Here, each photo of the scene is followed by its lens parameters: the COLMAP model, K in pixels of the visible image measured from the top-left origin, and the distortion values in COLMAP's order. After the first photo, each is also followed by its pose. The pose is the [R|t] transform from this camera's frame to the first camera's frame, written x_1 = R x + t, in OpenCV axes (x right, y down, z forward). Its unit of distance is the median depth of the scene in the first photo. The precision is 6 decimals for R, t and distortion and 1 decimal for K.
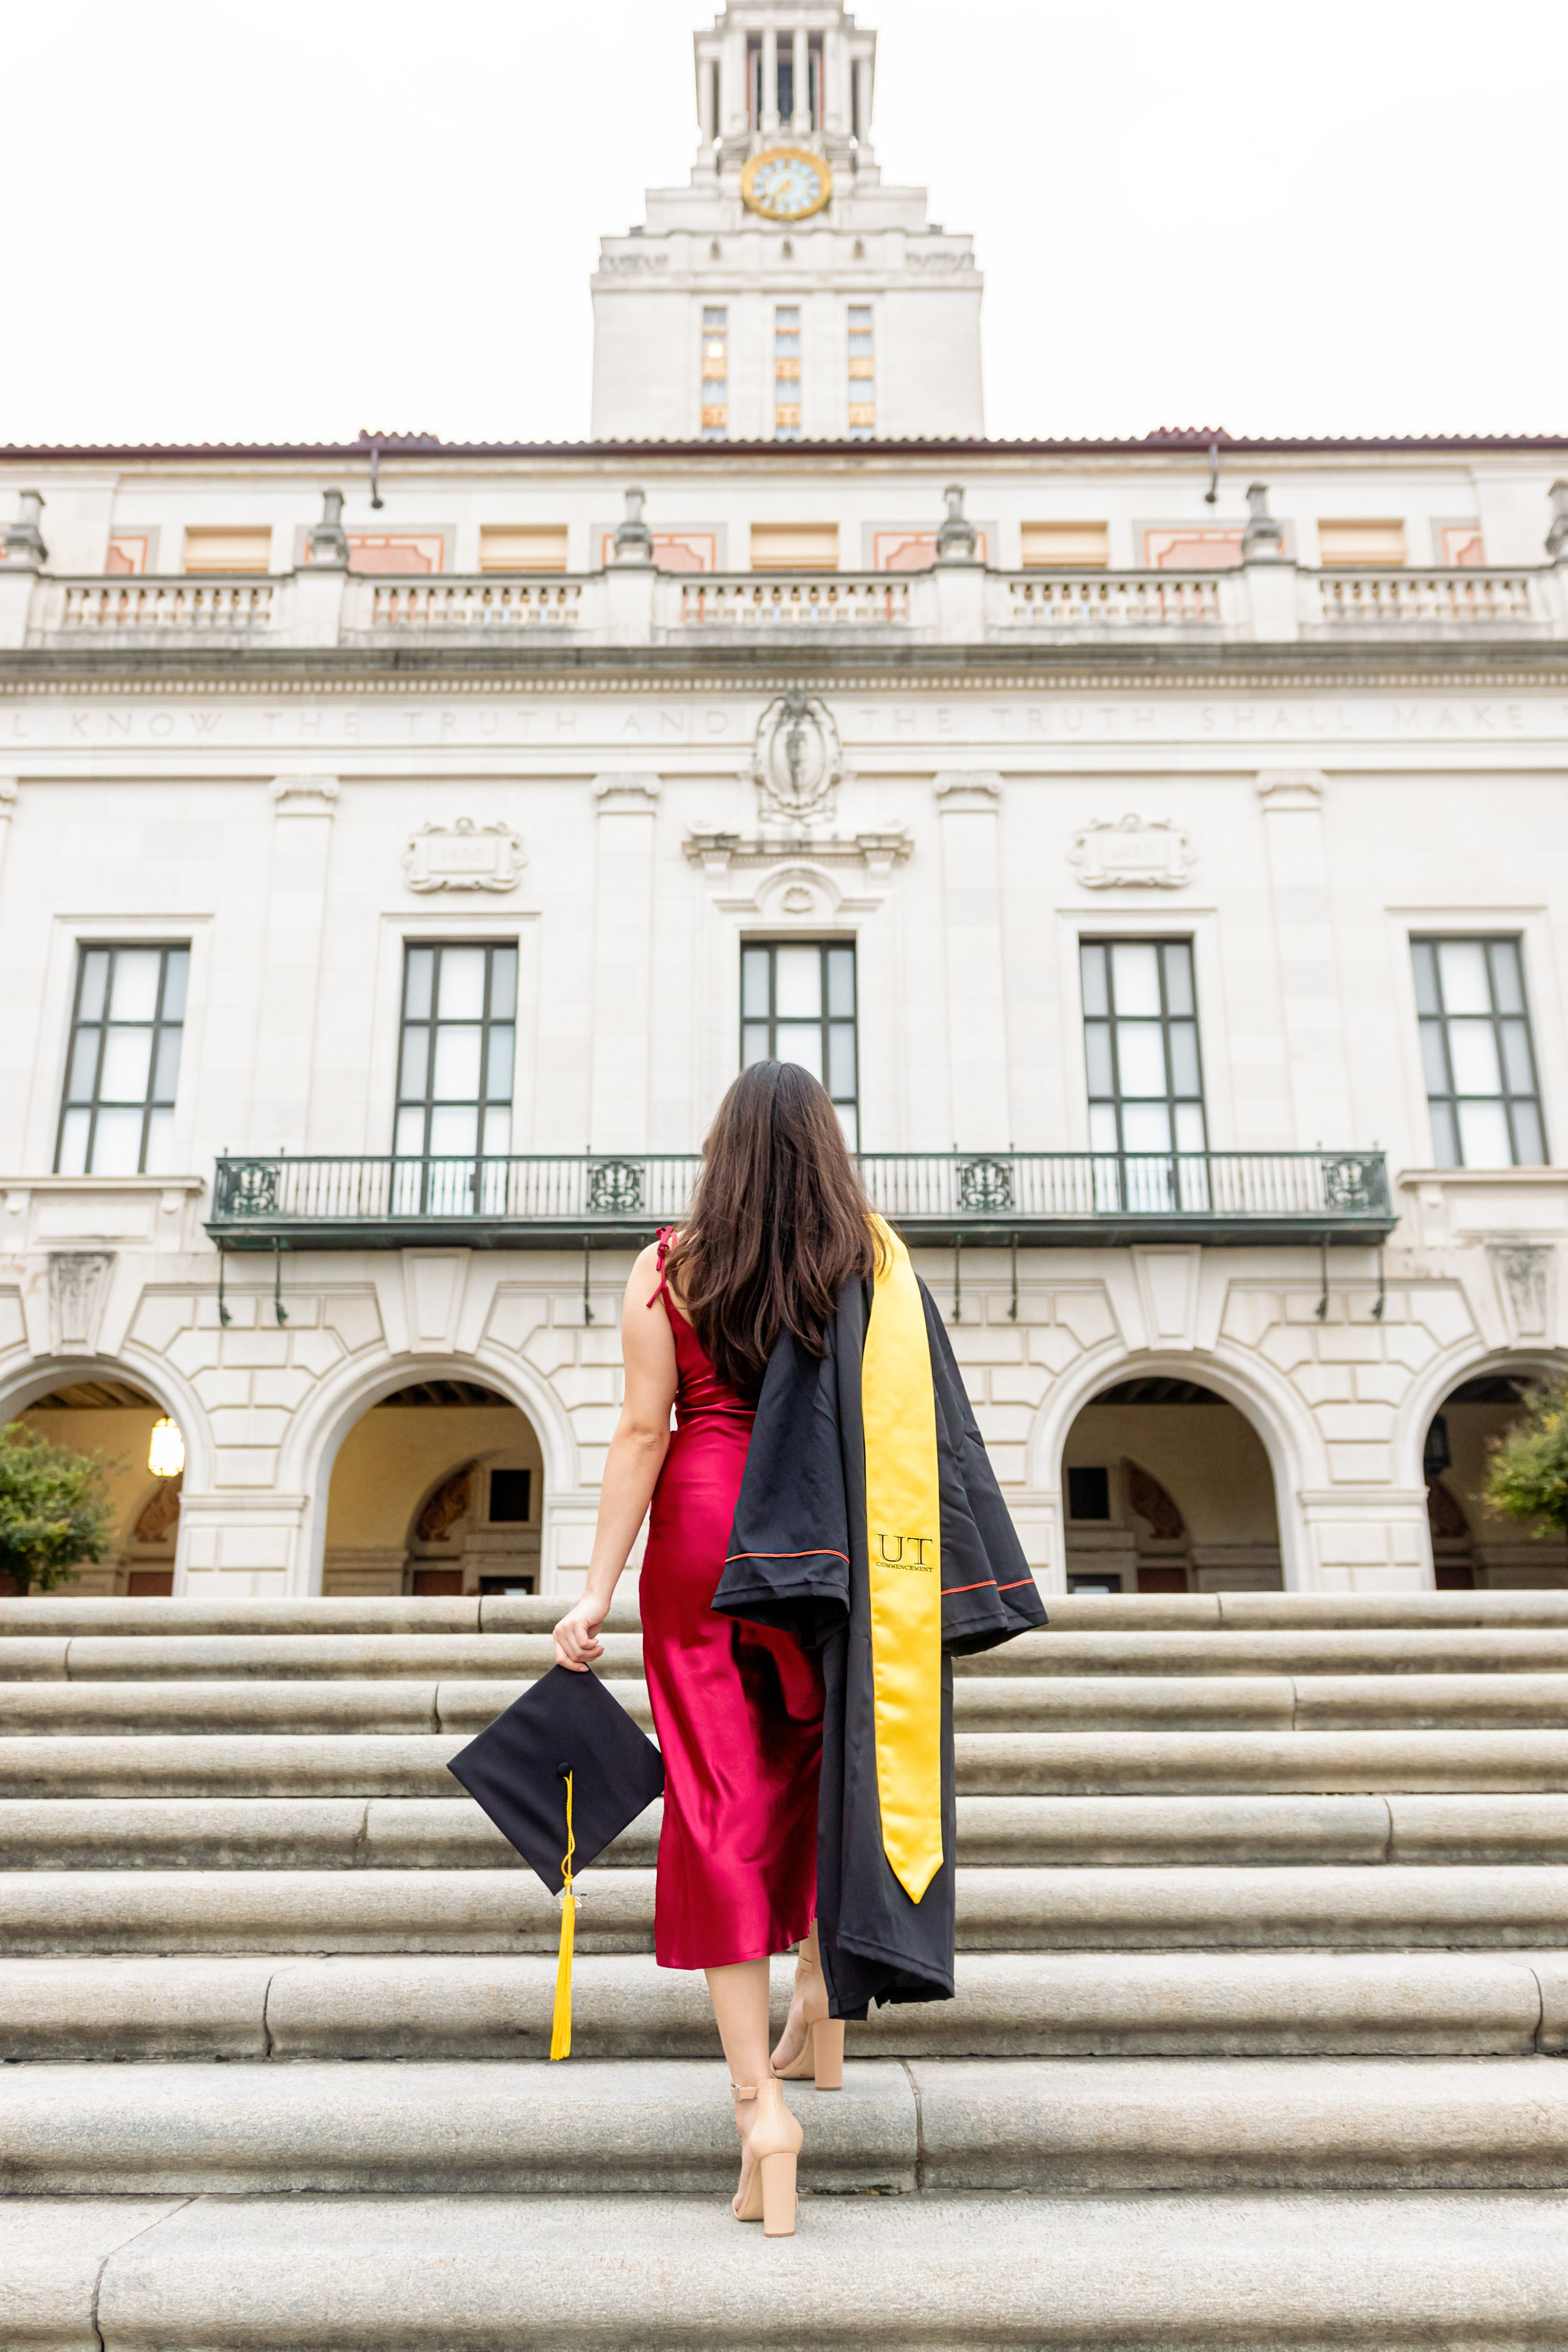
lens RADIAL K [[1918.1, 0, 784.3], [0, 1918.1, 1159.3], [0, 0, 1]] dist [0.005398, -0.000653]
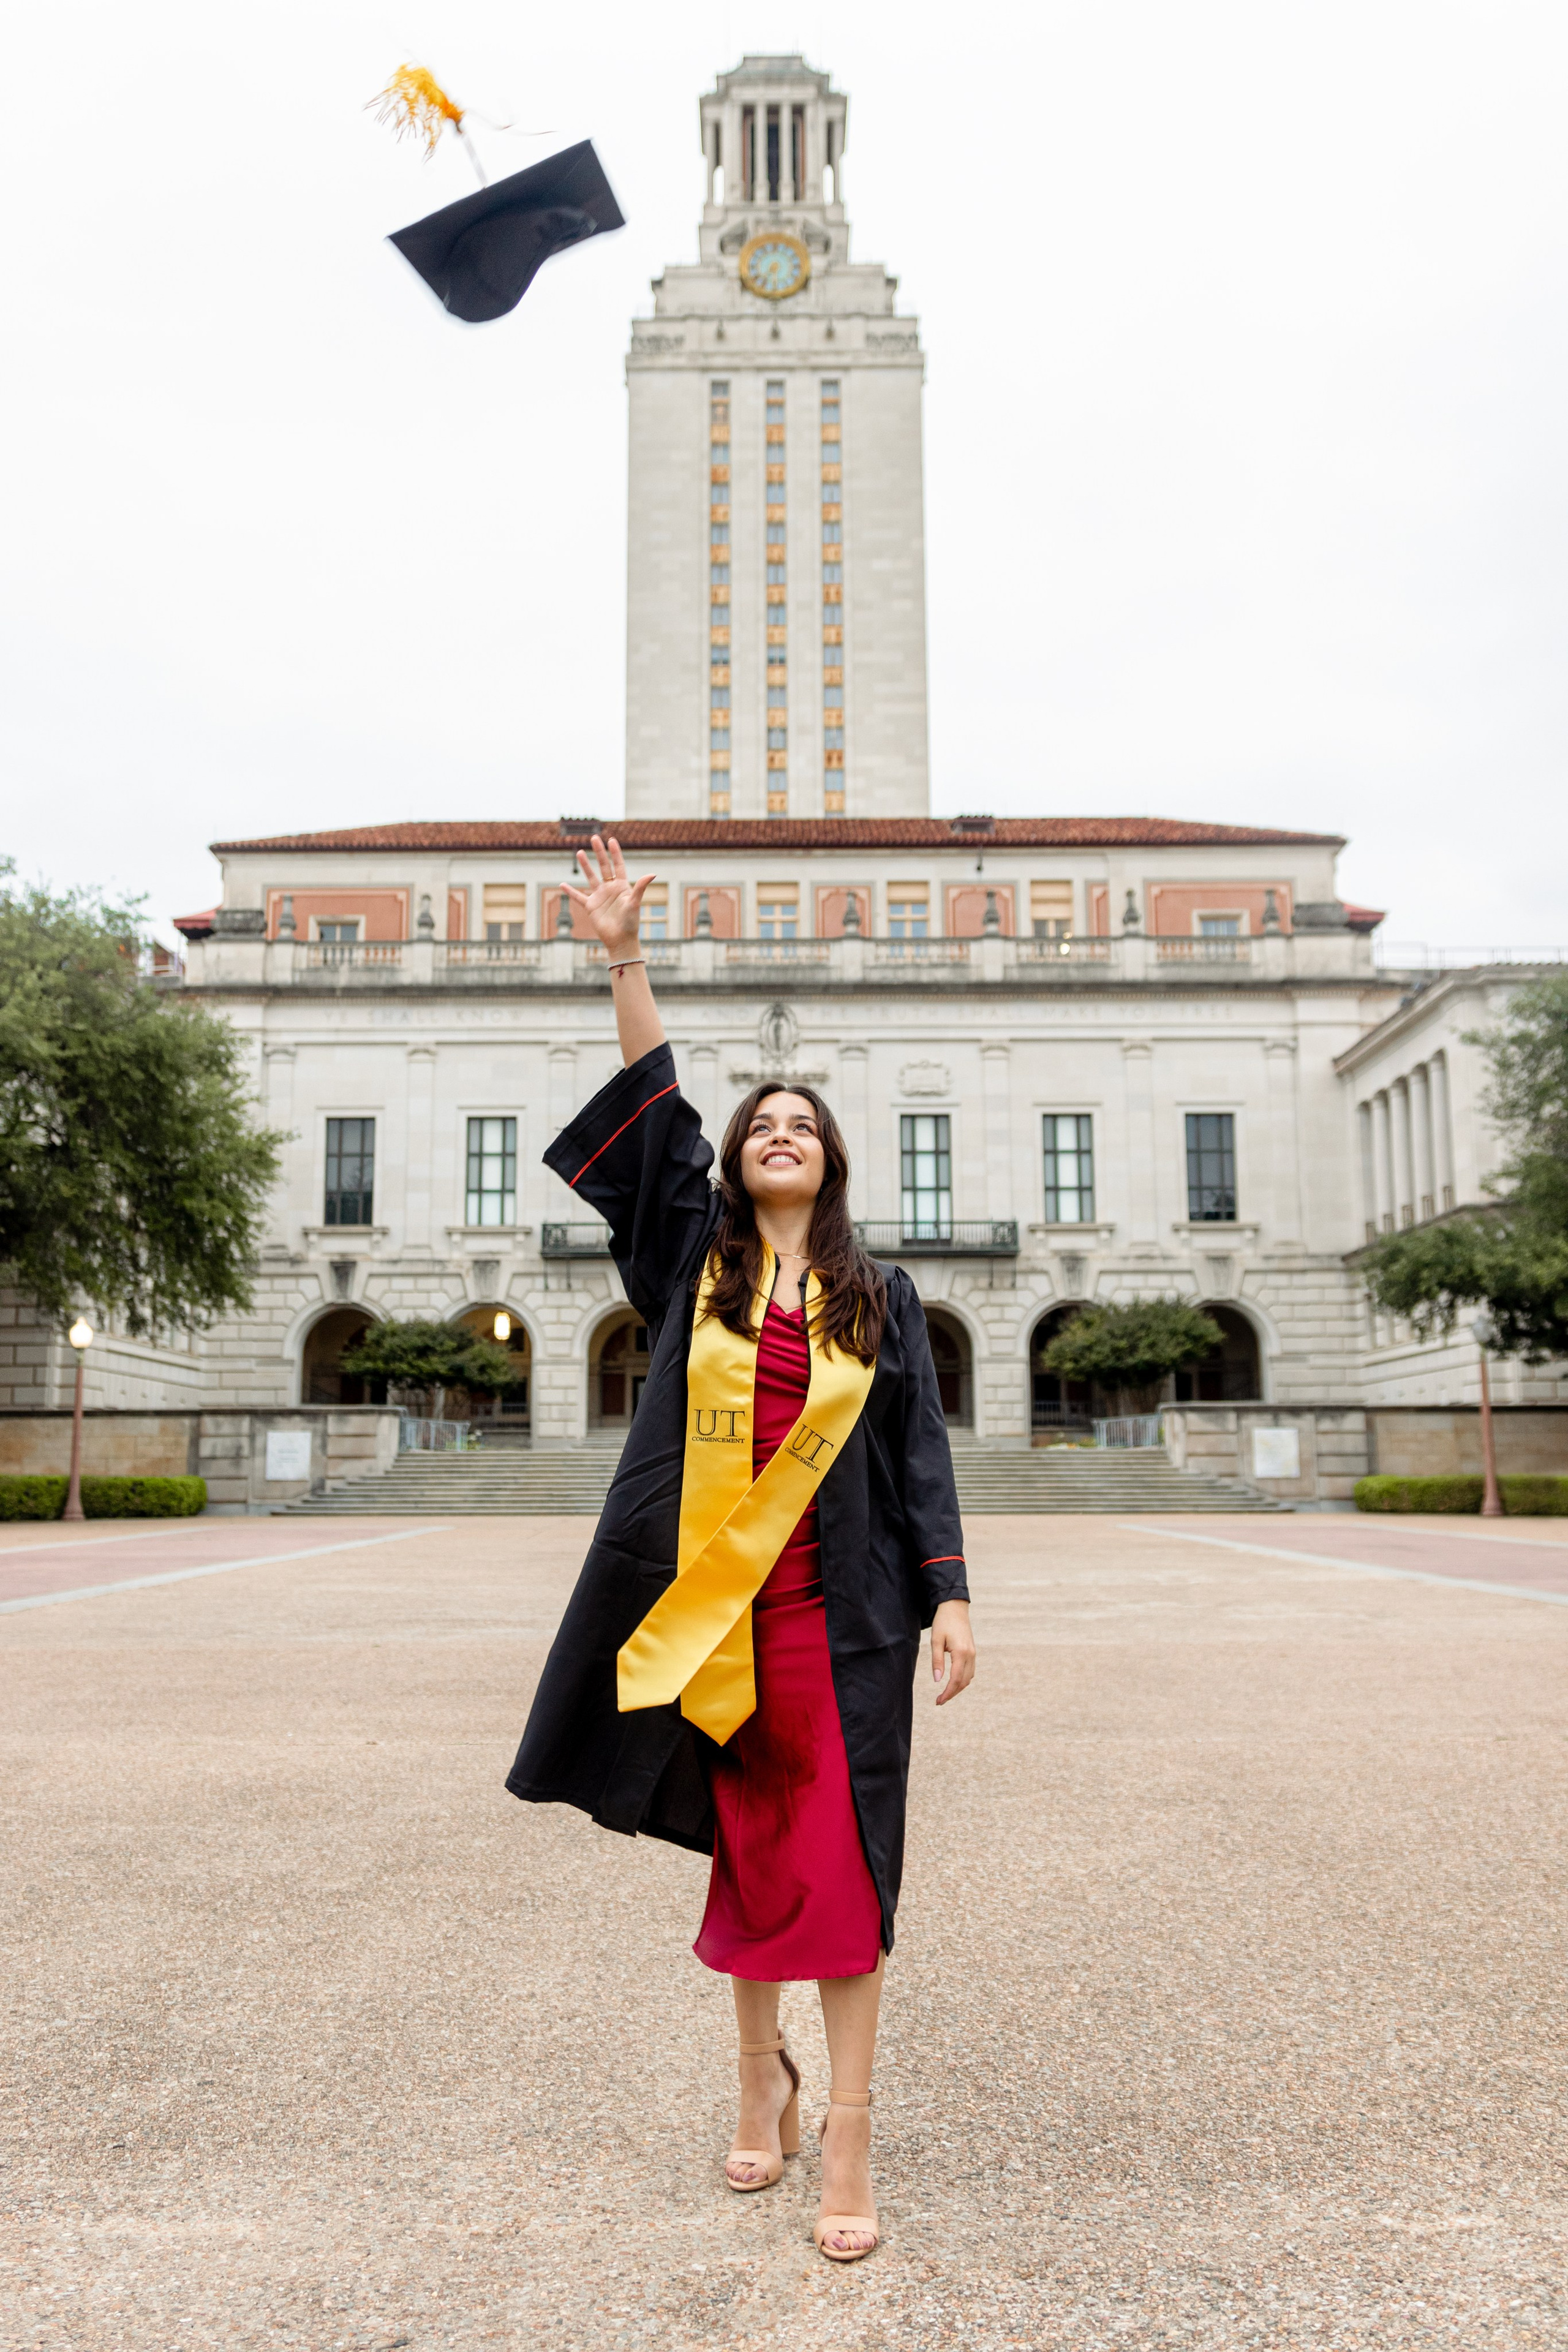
lens RADIAL K [[2069.0, 0, 758.0], [0, 2069.0, 1127.8], [0, 0, 1]] dist [0.002045, -0.007239]
pose [[0.999968, -0.000793, -0.007898, 0.001749], [0.002008, 0.987910, 0.155014, -0.472616], [0.007679, -0.155025, 0.987881, -1.417762]]
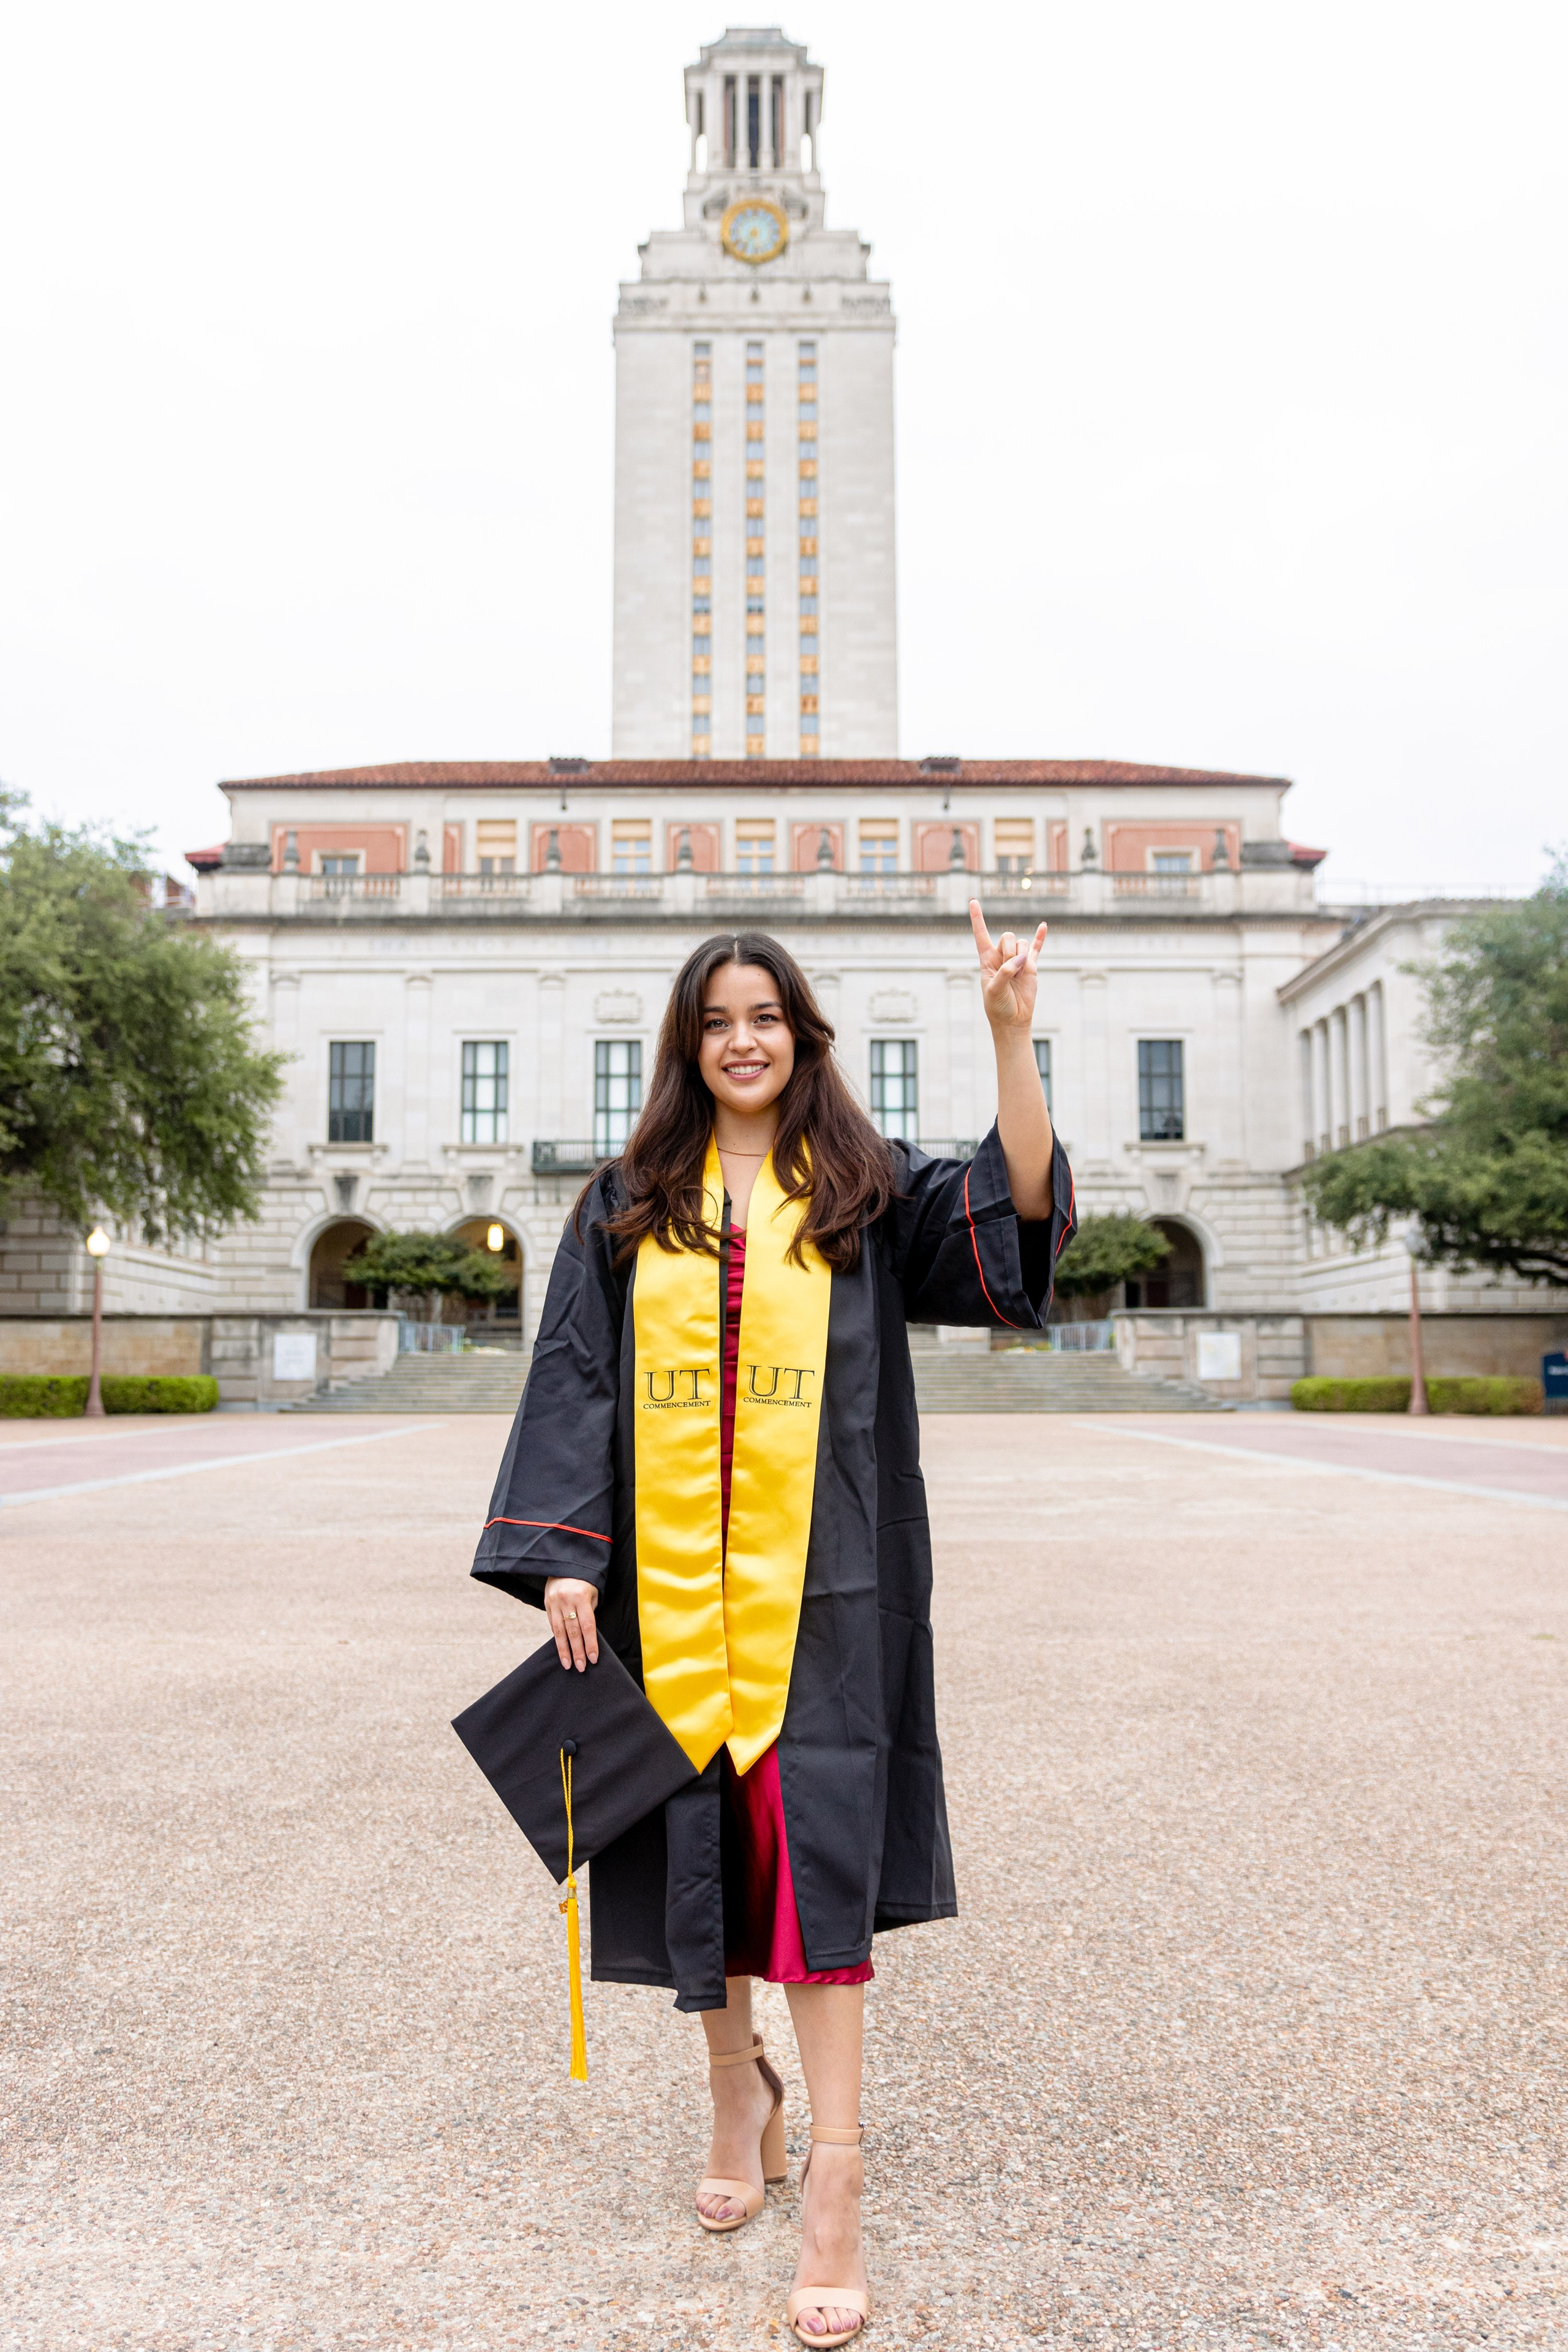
lens RADIAL K [[1931.4, 0, 755.0], [0, 1931.4, 1156.7], [0, 0, 1]] dist [-0.038456, 0.028999]
pose [[0.999995, 0.002581, 0.001830, 0.002109], [-0.002904, 0.978324, 0.207057, -0.466543], [-0.001256, -0.207062, 0.978327, -1.399191]]
